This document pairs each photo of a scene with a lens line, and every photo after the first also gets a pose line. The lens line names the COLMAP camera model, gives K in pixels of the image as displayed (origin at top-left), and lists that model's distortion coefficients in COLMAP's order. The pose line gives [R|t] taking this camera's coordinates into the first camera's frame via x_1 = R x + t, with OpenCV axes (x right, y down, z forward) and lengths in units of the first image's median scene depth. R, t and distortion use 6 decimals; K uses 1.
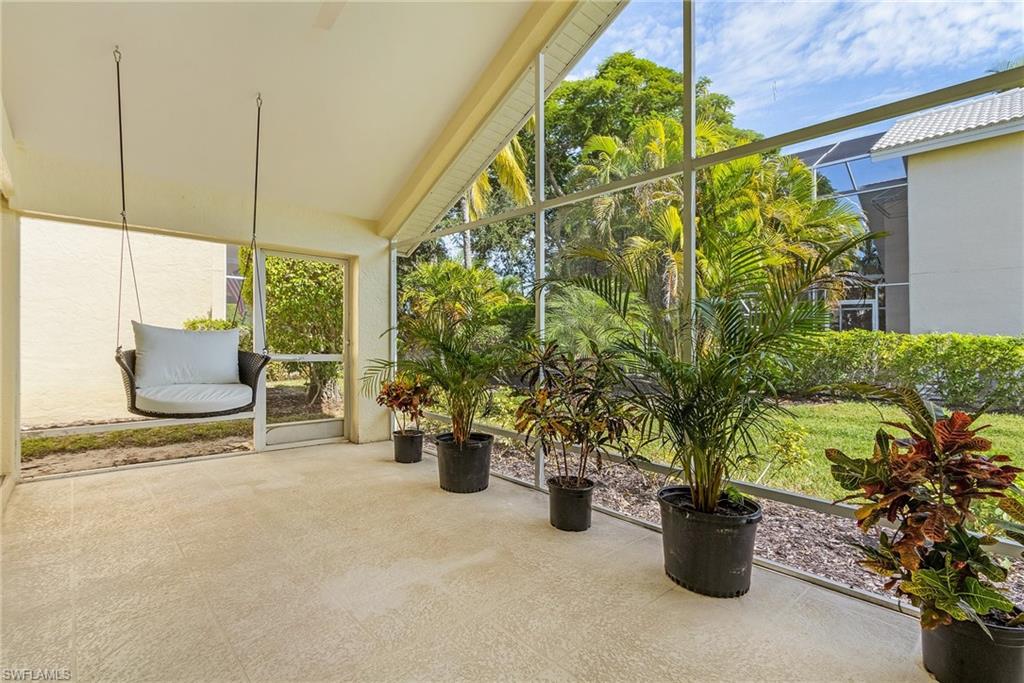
lens RADIAL K [[485.2, 0, 510.9], [0, 485.2, 343.2], [0, 0, 1]] dist [0.010238, -0.002534]
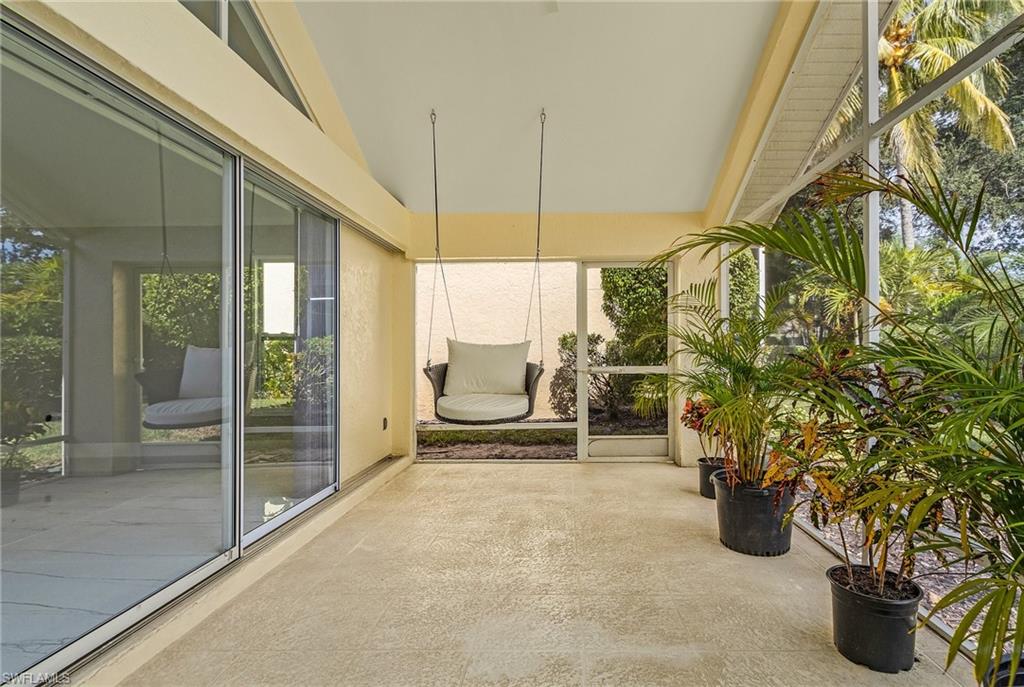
lens RADIAL K [[508.8, 0, 534.3], [0, 508.8, 363.2], [0, 0, 1]] dist [-0.000666, -0.000090]
pose [[0.730979, -0.007211, -0.682362, 0.219396], [0.019034, 0.999771, 0.009825, 0.005868], [0.682135, -0.020170, 0.730948, 0.243913]]
